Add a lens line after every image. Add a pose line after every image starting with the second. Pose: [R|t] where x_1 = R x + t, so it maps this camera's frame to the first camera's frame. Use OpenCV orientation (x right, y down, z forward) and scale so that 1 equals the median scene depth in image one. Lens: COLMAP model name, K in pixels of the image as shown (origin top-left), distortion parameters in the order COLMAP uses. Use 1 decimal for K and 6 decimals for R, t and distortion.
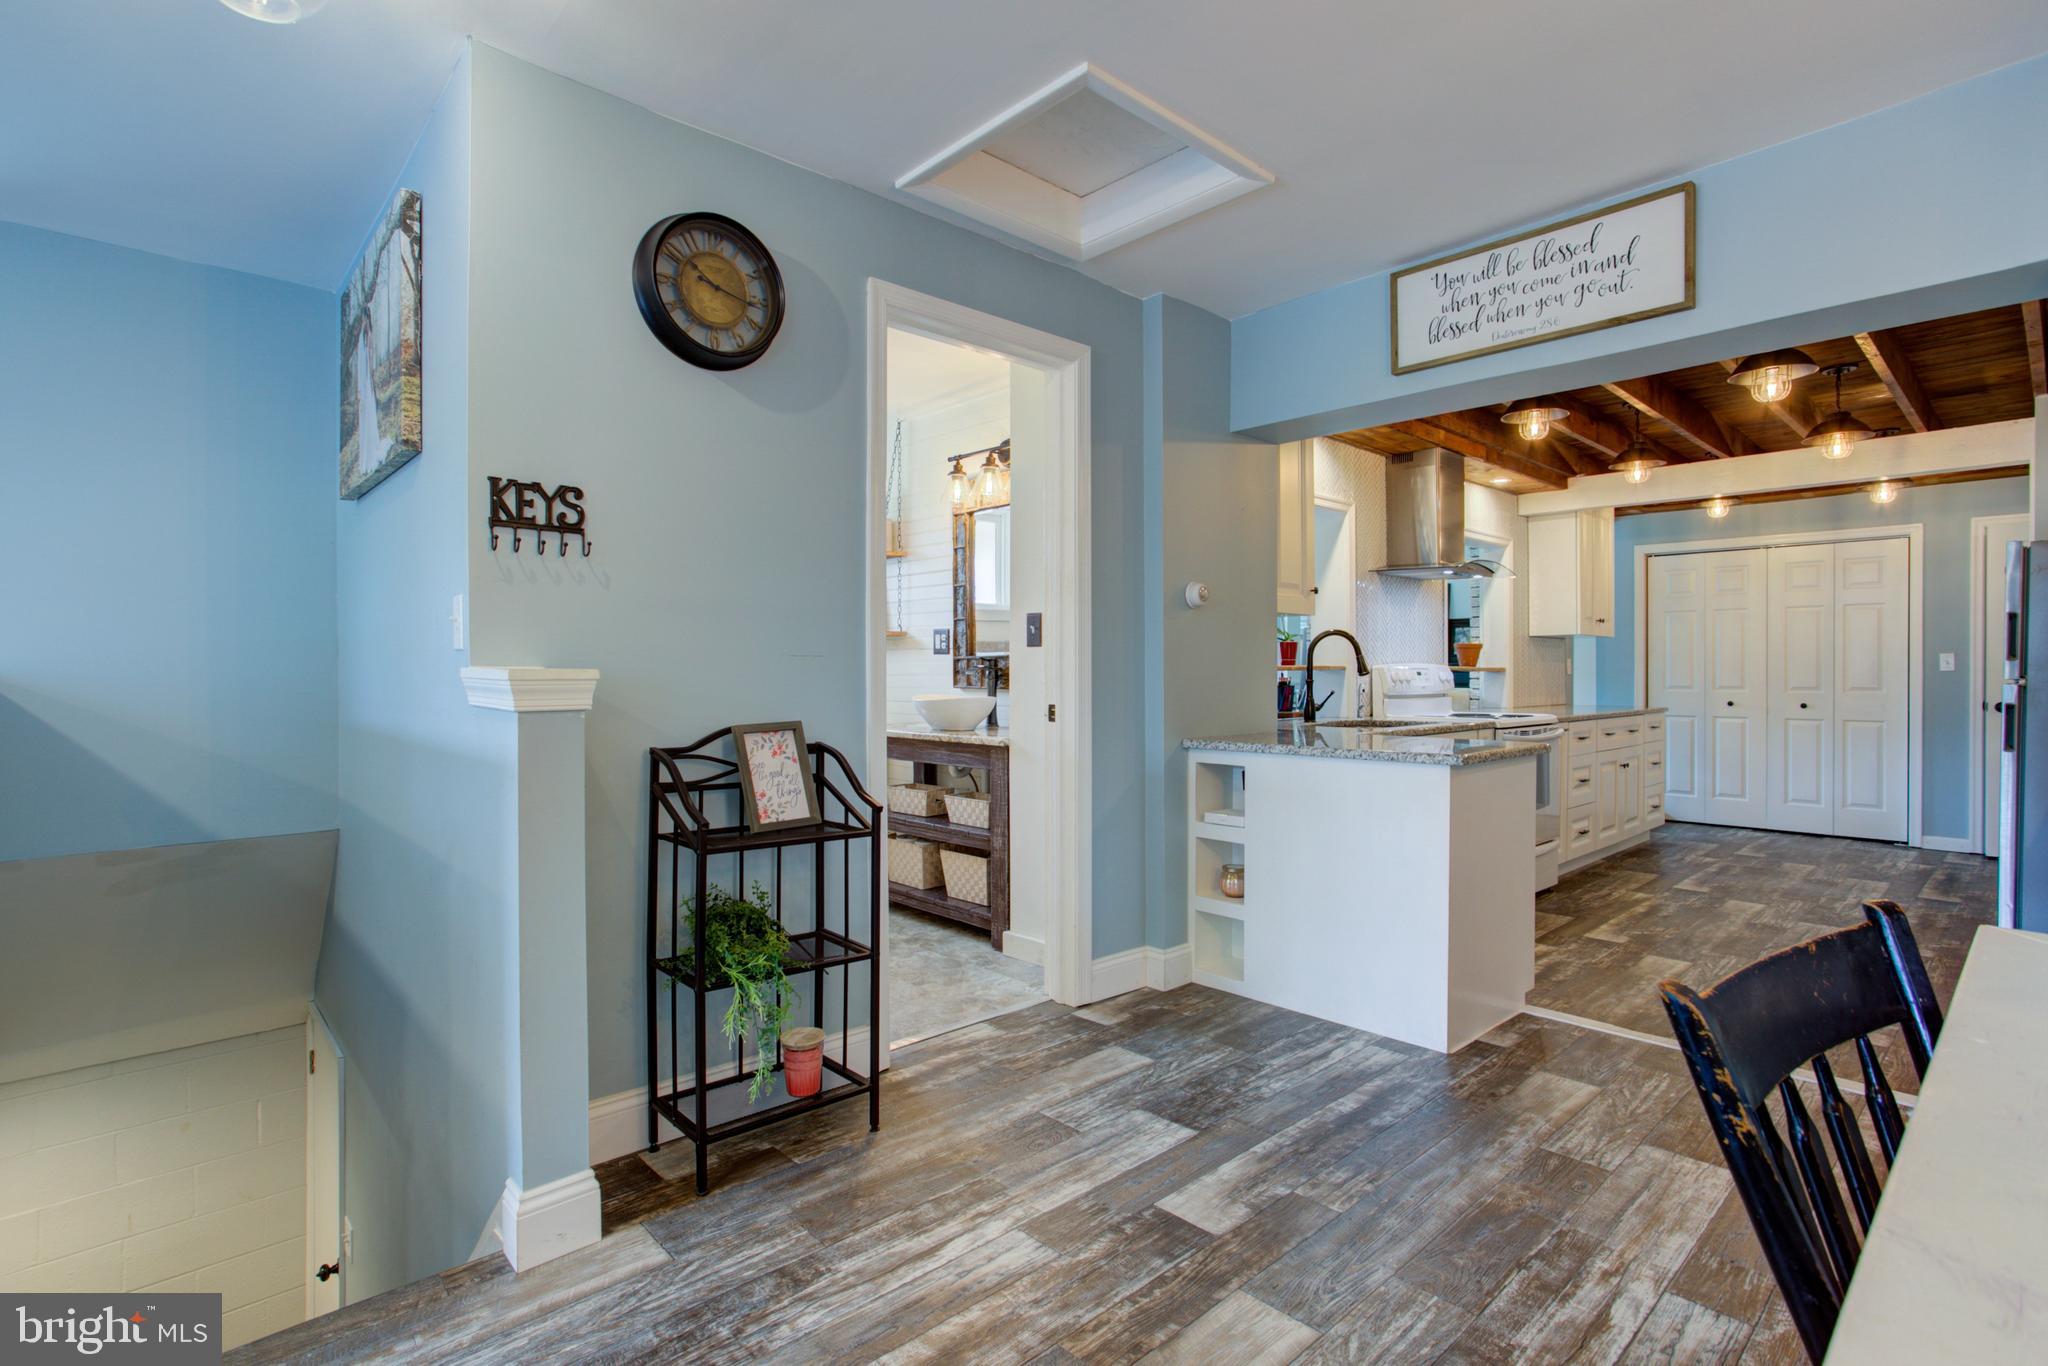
lens RADIAL K [[978.7, 0, 1033.4], [0, 978.7, 692.2], [0, 0, 1]] dist [-0.025658, 0.001147]
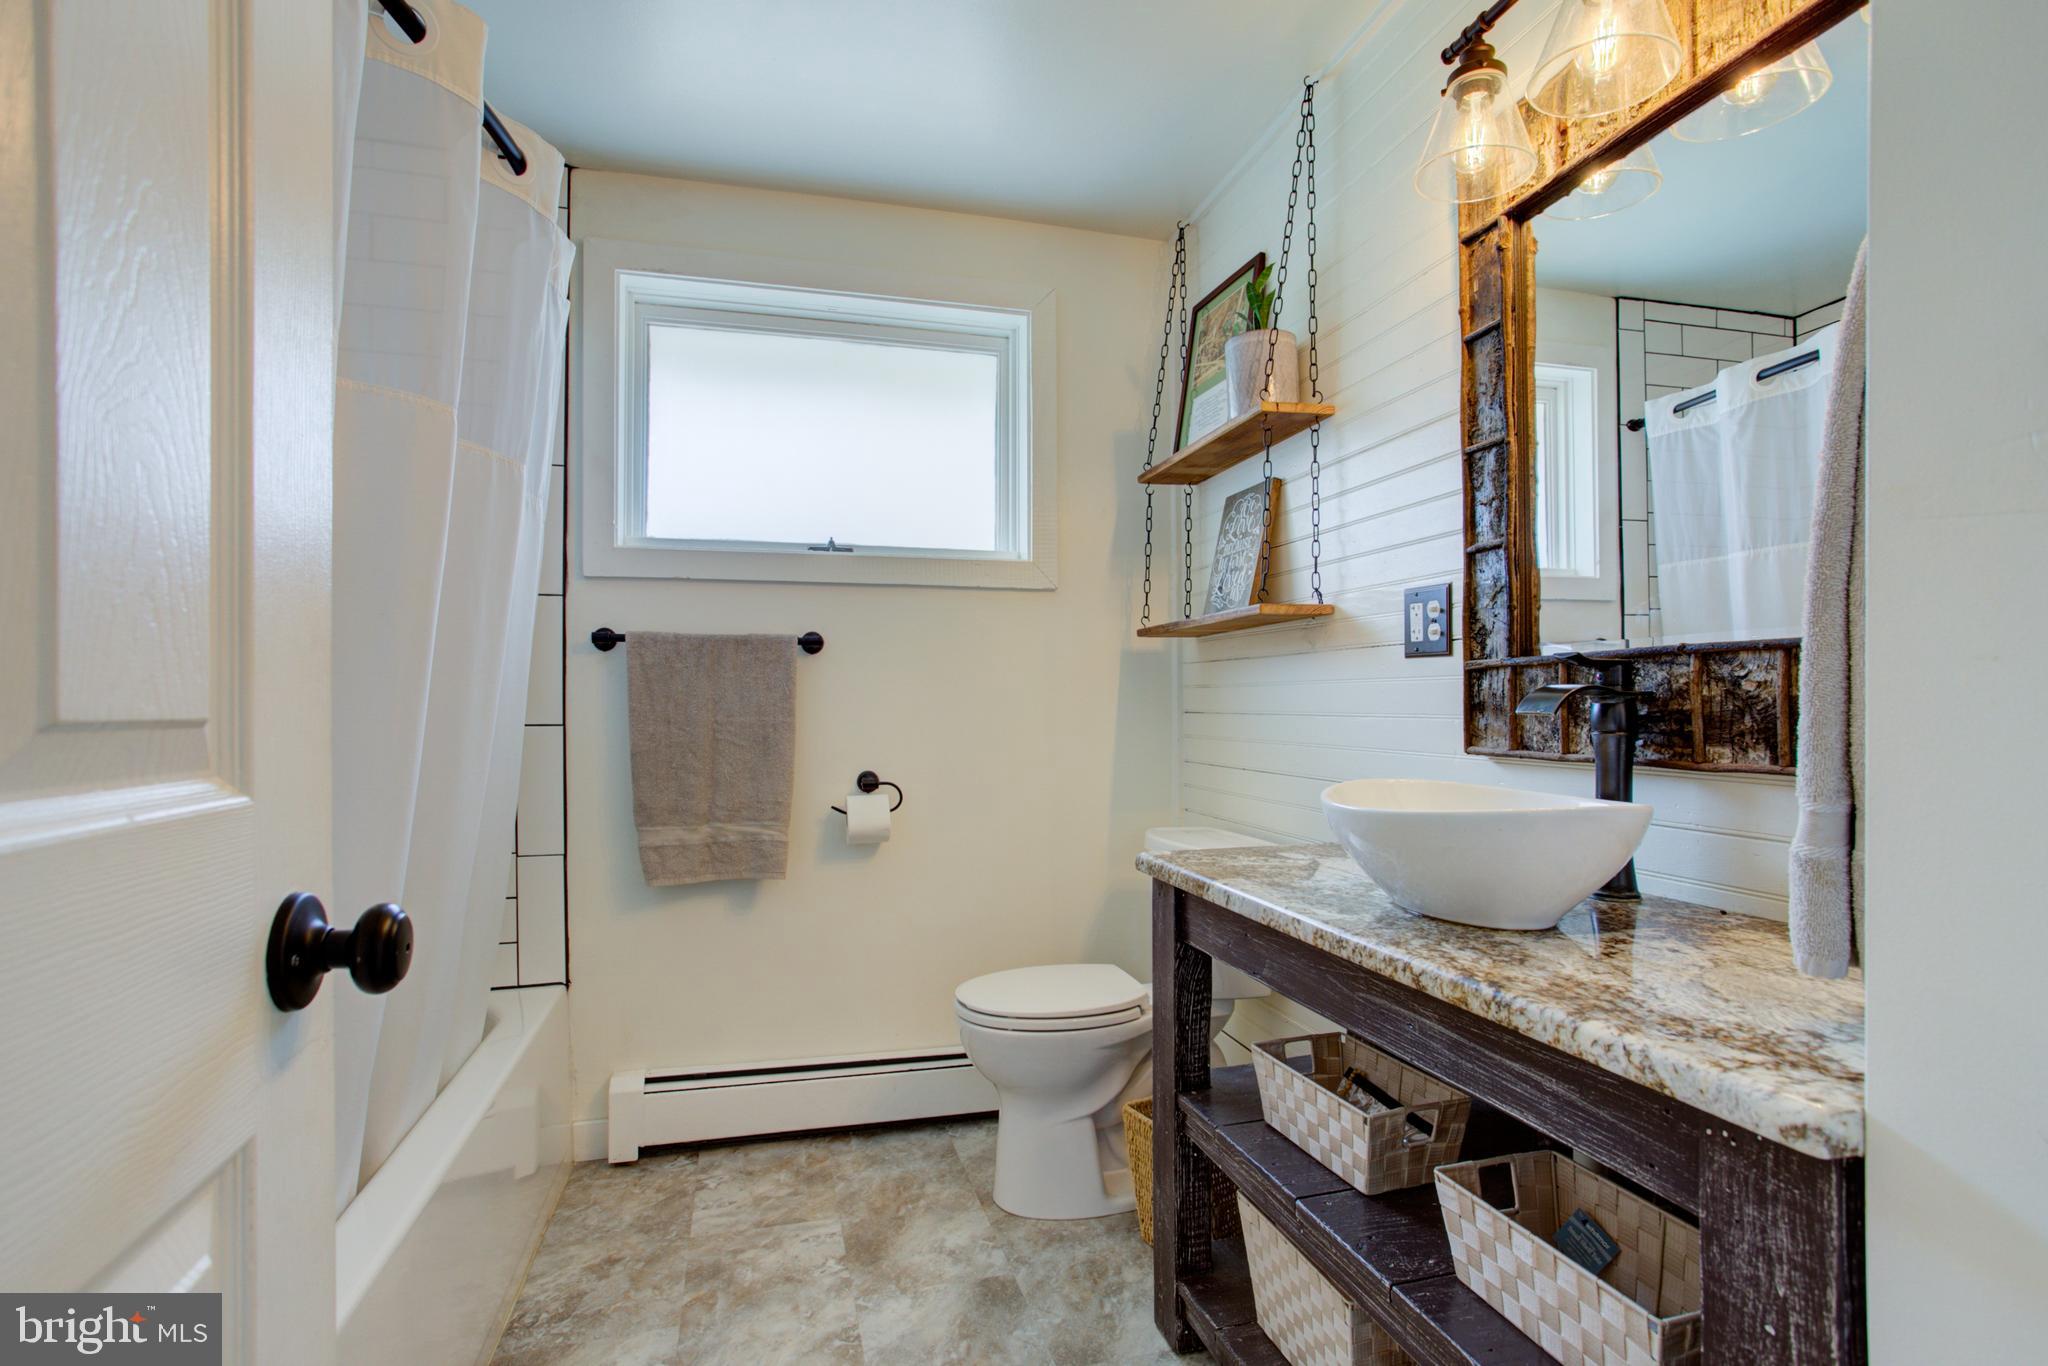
lens RADIAL K [[1001.4, 0, 1019.5], [0, 1001.4, 695.3], [0, 0, 1]] dist [-0.032145, 0.020050]
pose [[0.882760, -0.006265, -0.469783, -0.057170], [-0.008226, 0.999552, -0.028786, -0.013667], [0.469753, 0.029275, 0.882312, 0.636375]]
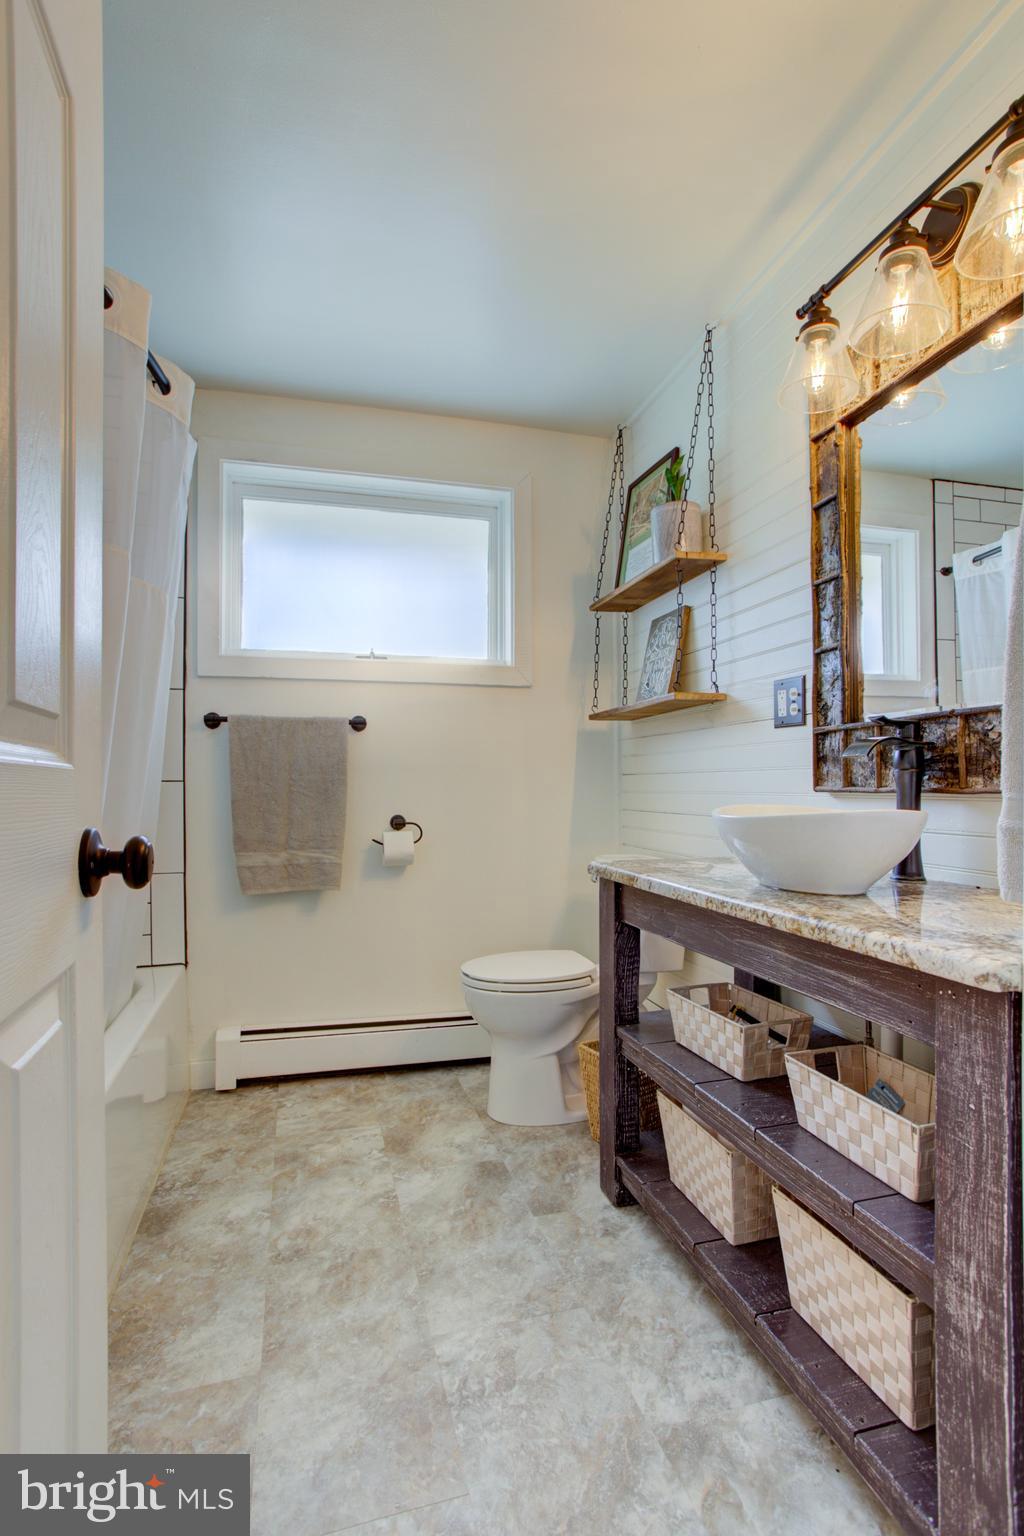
lens RADIAL K [[753.0, 0, 499.3], [0, 753.0, 782.7], [0, 0, 1]] dist [-0.041005, 0.020997]
pose [[0.881785, -0.003820, -0.471636, -0.044772], [-0.008669, 0.999667, -0.024305, 0.001676], [0.471572, 0.025520, 0.881458, 0.605829]]
